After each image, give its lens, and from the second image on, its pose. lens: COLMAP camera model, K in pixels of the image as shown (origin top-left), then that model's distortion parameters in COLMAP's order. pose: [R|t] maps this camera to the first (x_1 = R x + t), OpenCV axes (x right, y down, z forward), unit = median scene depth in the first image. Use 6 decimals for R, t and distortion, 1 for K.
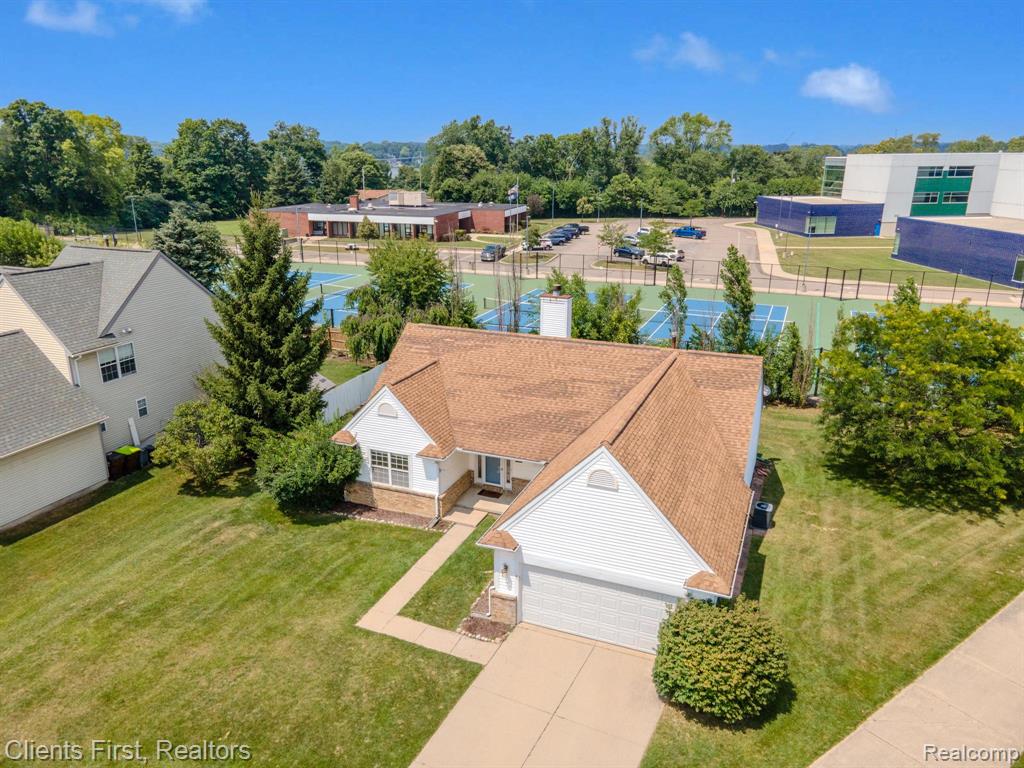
lens RADIAL K [[743.8, 0, 509.4], [0, 743.8, 388.8], [0, 0, 1]] dist [0.024469, 0.036436]
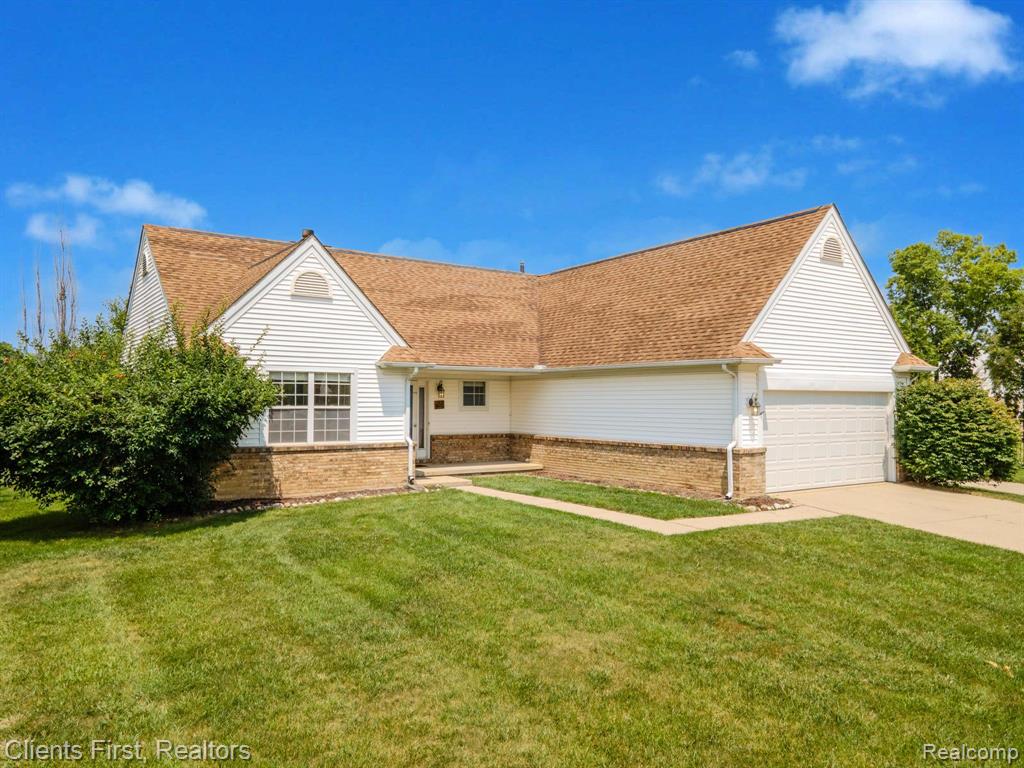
lens RADIAL K [[743.8, 0, 509.4], [0, 743.8, 388.8], [0, 0, 1]] dist [0.024469, 0.036436]
pose [[0.547638, 0.016613, 0.836550, -0.515619], [0.252662, 0.949846, -0.184265, 0.224270], [-0.797655, 0.312275, 0.515975, 0.623972]]
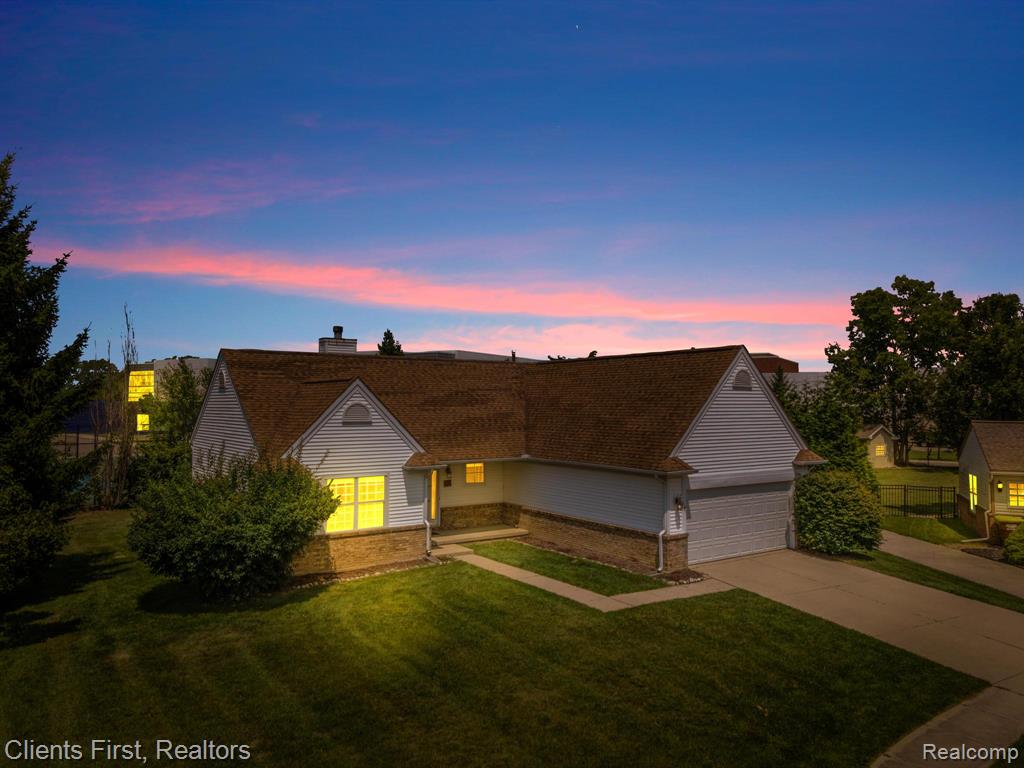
lens RADIAL K [[743.8, 0, 509.4], [0, 743.8, 388.8], [0, 0, 1]] dist [0.024469, 0.036436]
pose [[0.543959, 0.017983, 0.838919, -0.672387], [0.253579, 0.949503, -0.184776, 0.171358], [-0.799879, 0.313243, 0.511931, 0.494052]]
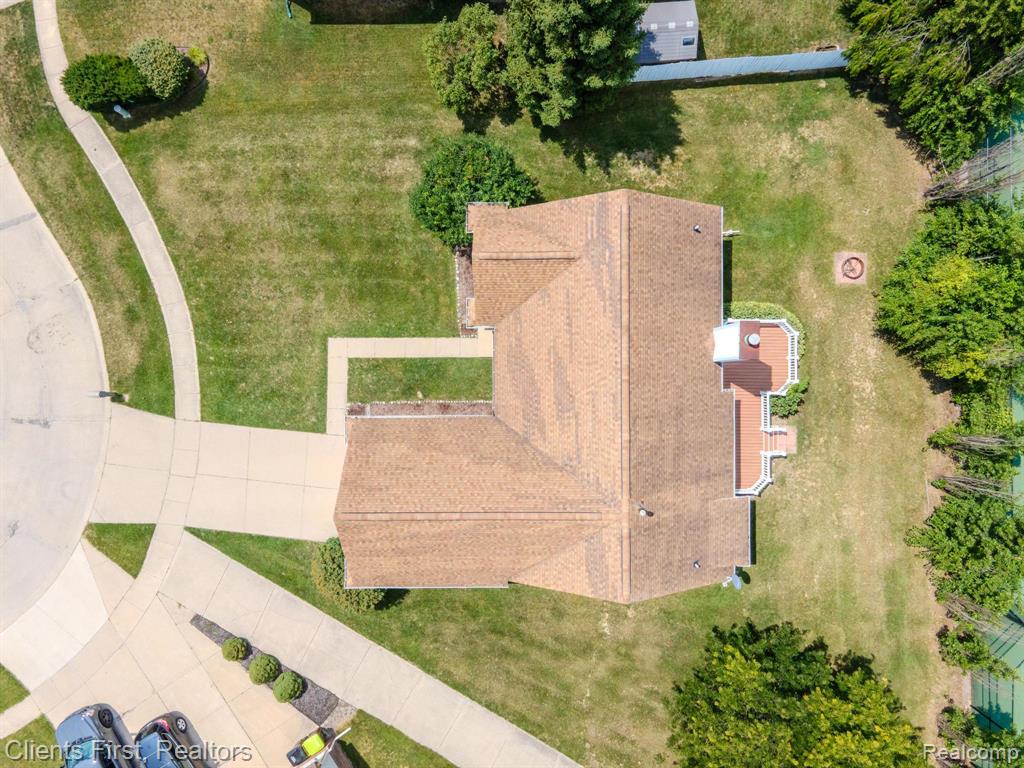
lens RADIAL K [[743.8, 0, 509.4], [0, 743.8, 388.8], [0, 0, 1]] dist [0.024469, 0.036436]
pose [[0.378686, 0.925522, 0.002449, 0.017457], [-0.272248, 0.108863, 0.956049, -0.934152], [0.884578, -0.362709, 0.293197, 0.654918]]
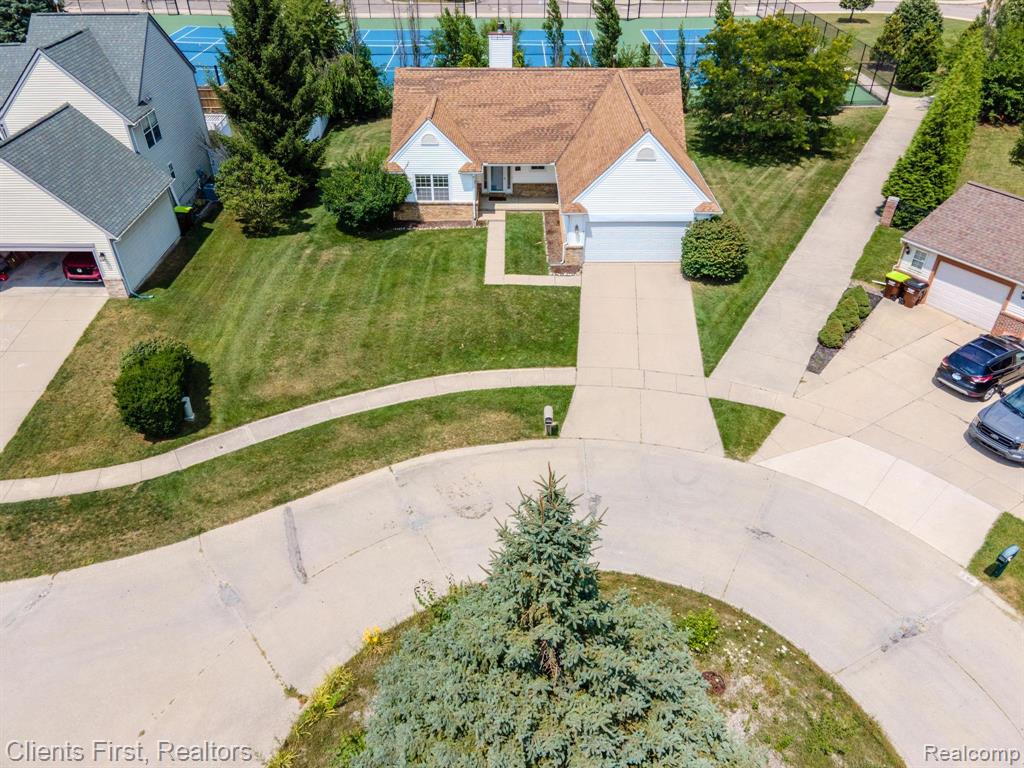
lens RADIAL K [[741.8, 0, 512.0], [0, 741.8, 384.0], [0, 0, 1]] dist [0.021358, 0.035003]
pose [[0.927562, -0.221692, 0.300801, -0.501575], [0.117055, 0.936865, 0.329519, 0.016224], [-0.354861, -0.270439, 0.894950, -0.314189]]
